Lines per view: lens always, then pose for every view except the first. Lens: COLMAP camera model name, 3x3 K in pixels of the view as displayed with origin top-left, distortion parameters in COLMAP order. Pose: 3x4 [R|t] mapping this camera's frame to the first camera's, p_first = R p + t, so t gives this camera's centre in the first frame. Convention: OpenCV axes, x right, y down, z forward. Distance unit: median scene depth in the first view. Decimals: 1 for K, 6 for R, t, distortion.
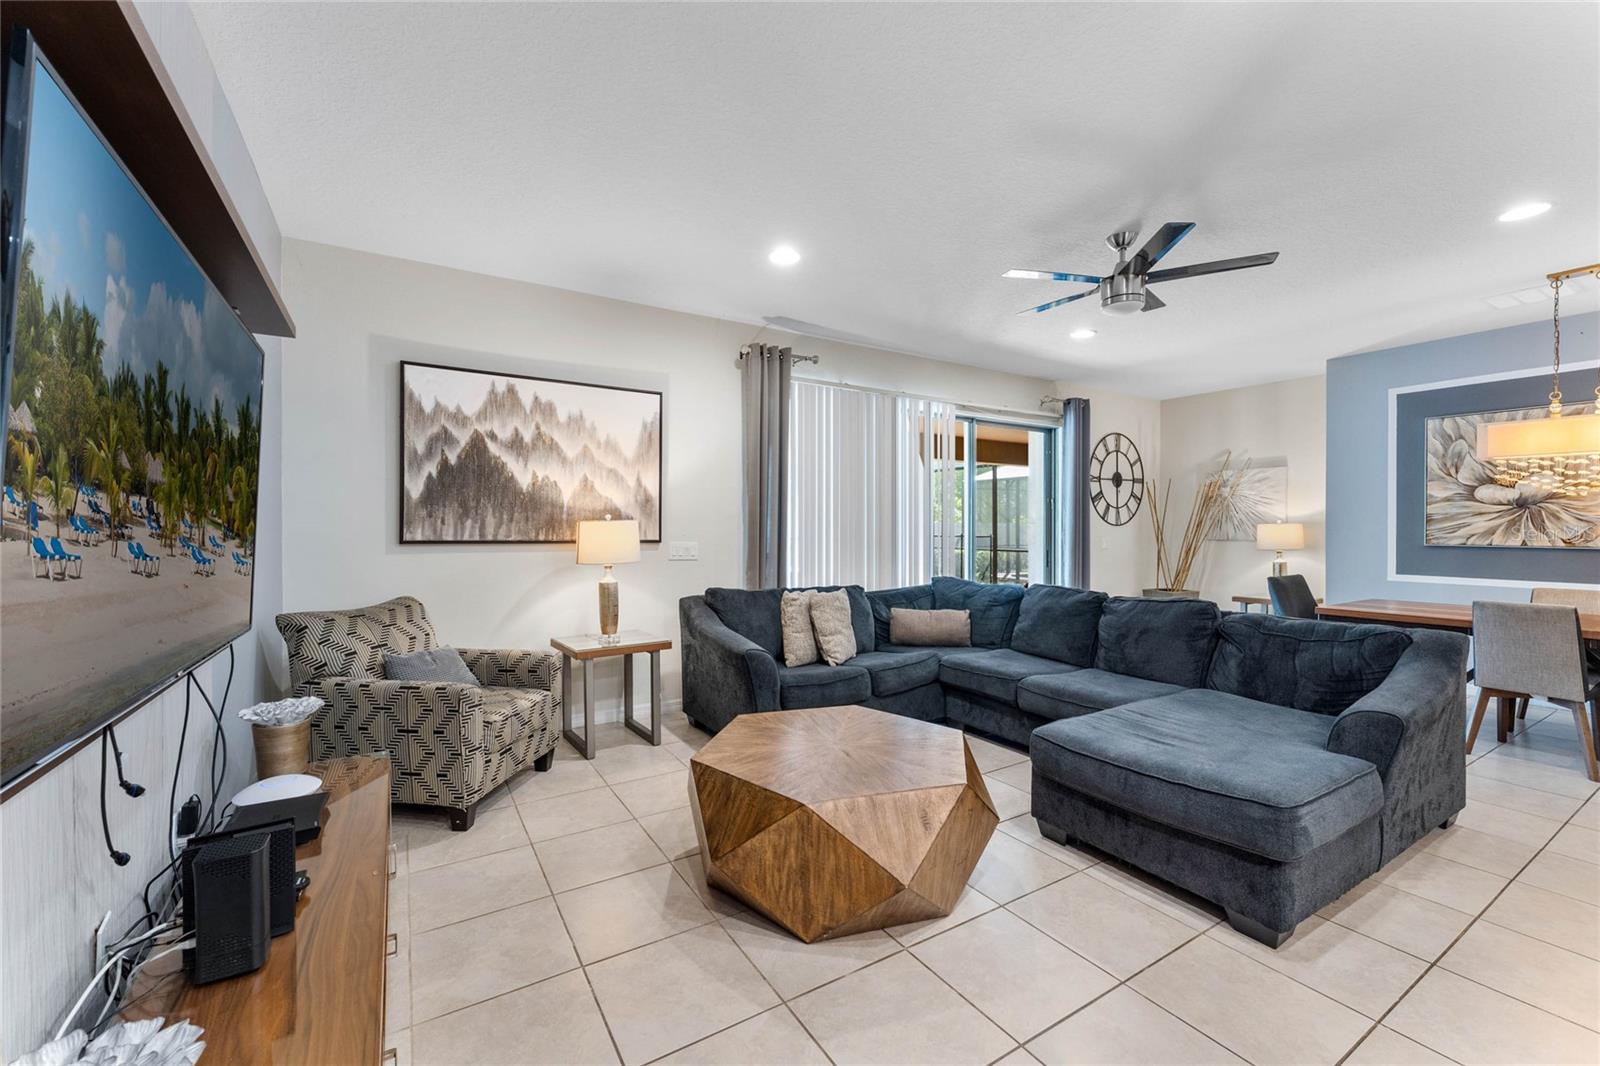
lens RADIAL K [[648.3, 0, 818.8], [0, 648.3, 527.0], [0, 0, 1]] dist [-0.003498, -0.002307]
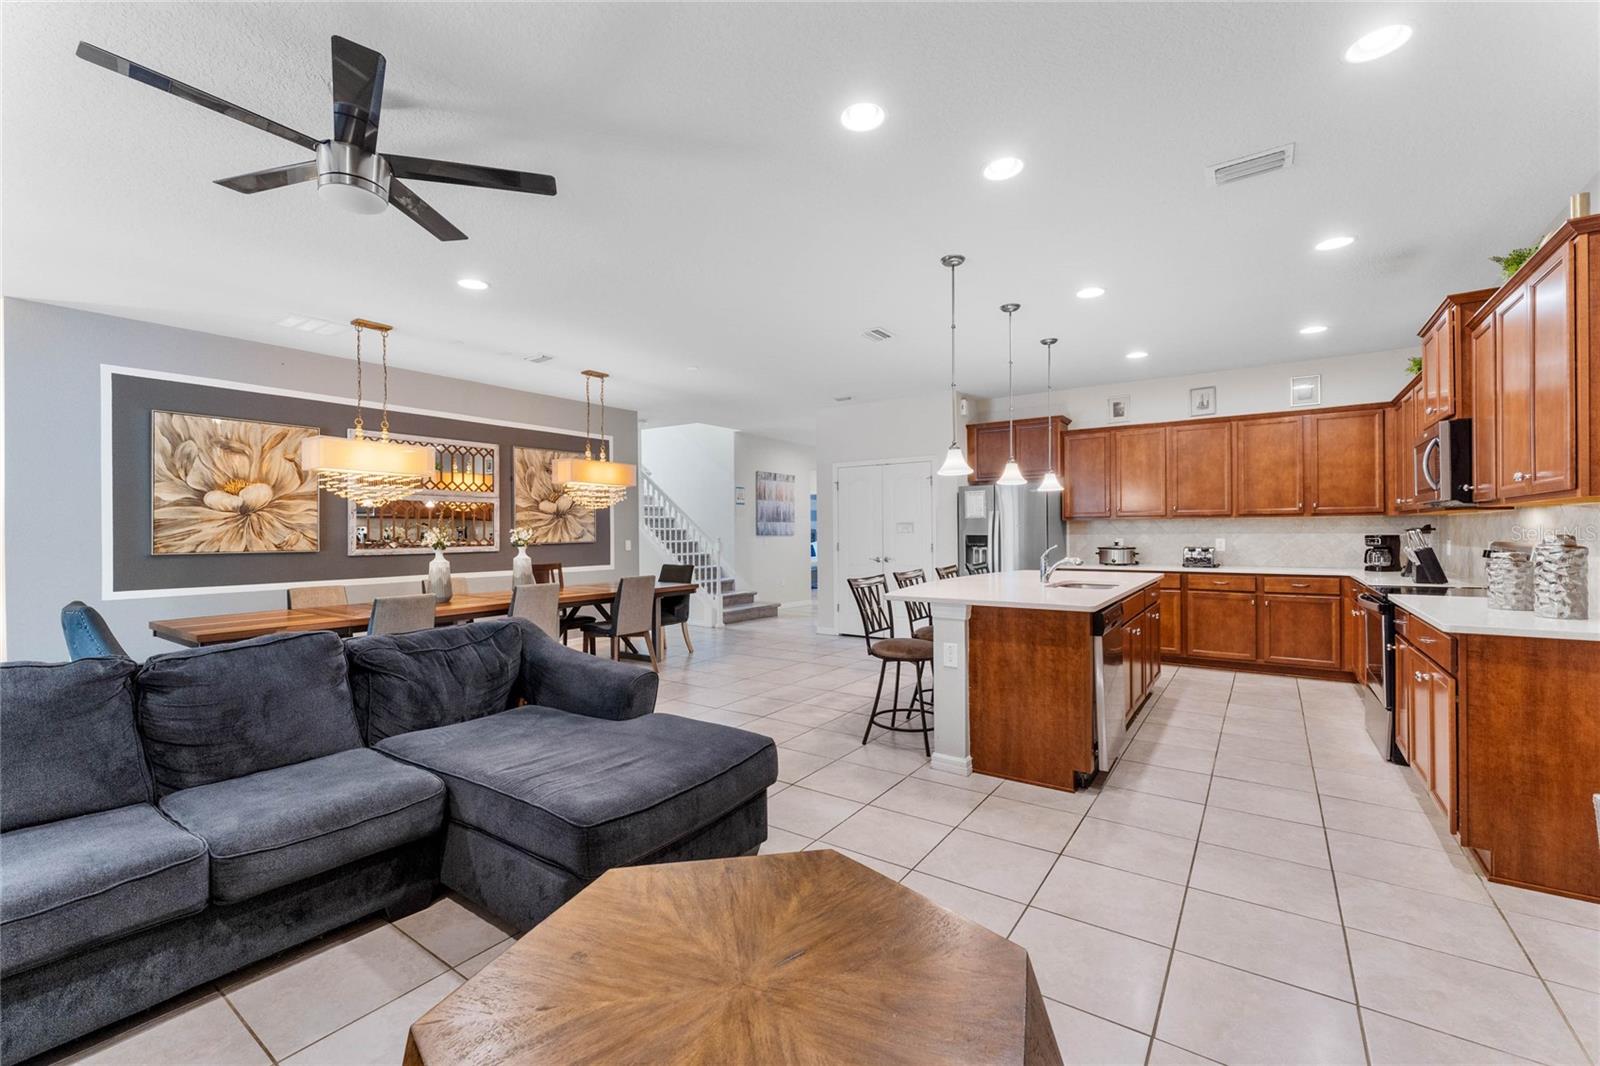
lens RADIAL K [[672.7, 0, 790.2], [0, 672.7, 529.2], [0, 0, 1]] dist [-0.005986, 0.000844]
pose [[-0.367111, 0.005541, 0.930160, -0.278325], [0.008338, 0.999962, -0.002667, 0.003674], [-0.930140, 0.006777, -0.367144, 0.711291]]
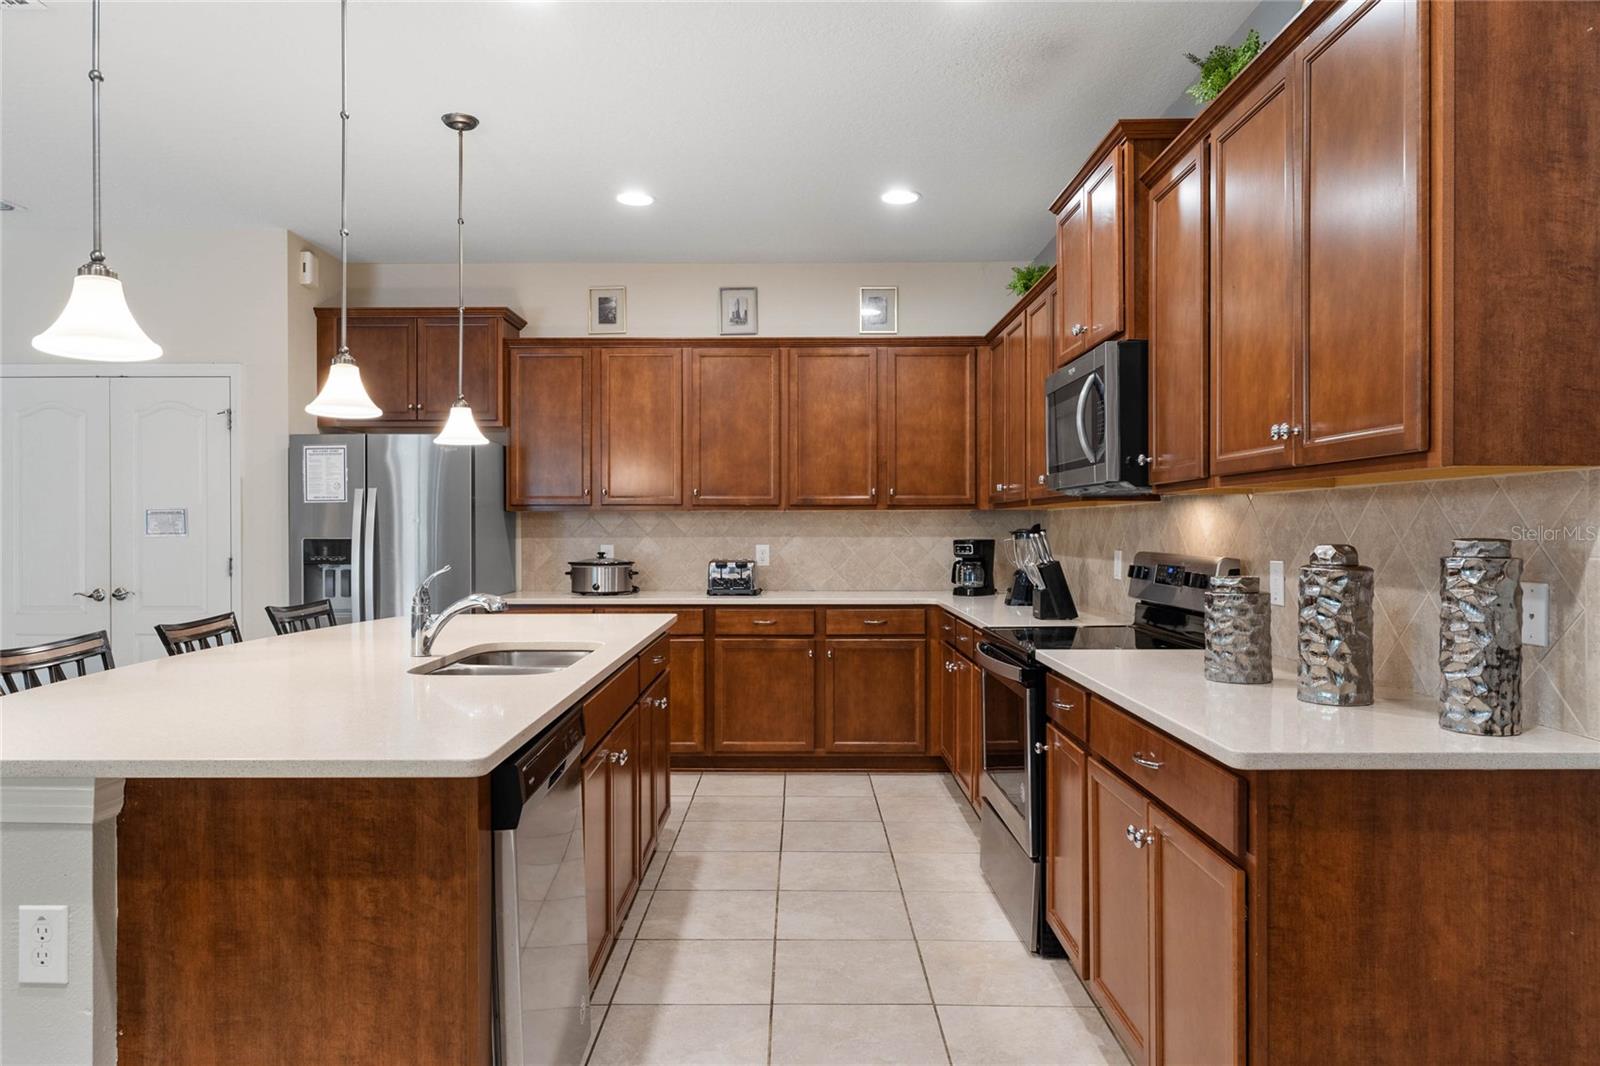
lens RADIAL K [[1039.3, 0, 797.2], [0, 1039.3, 529.5], [0, 0, 1]] dist [-0.005009, 0.000791]
pose [[-0.838146, -0.000038, 0.545445, -0.012256], [0.001956, 0.999993, 0.003074, 0.003714], [-0.545442, 0.003643, -0.838141, 0.378793]]
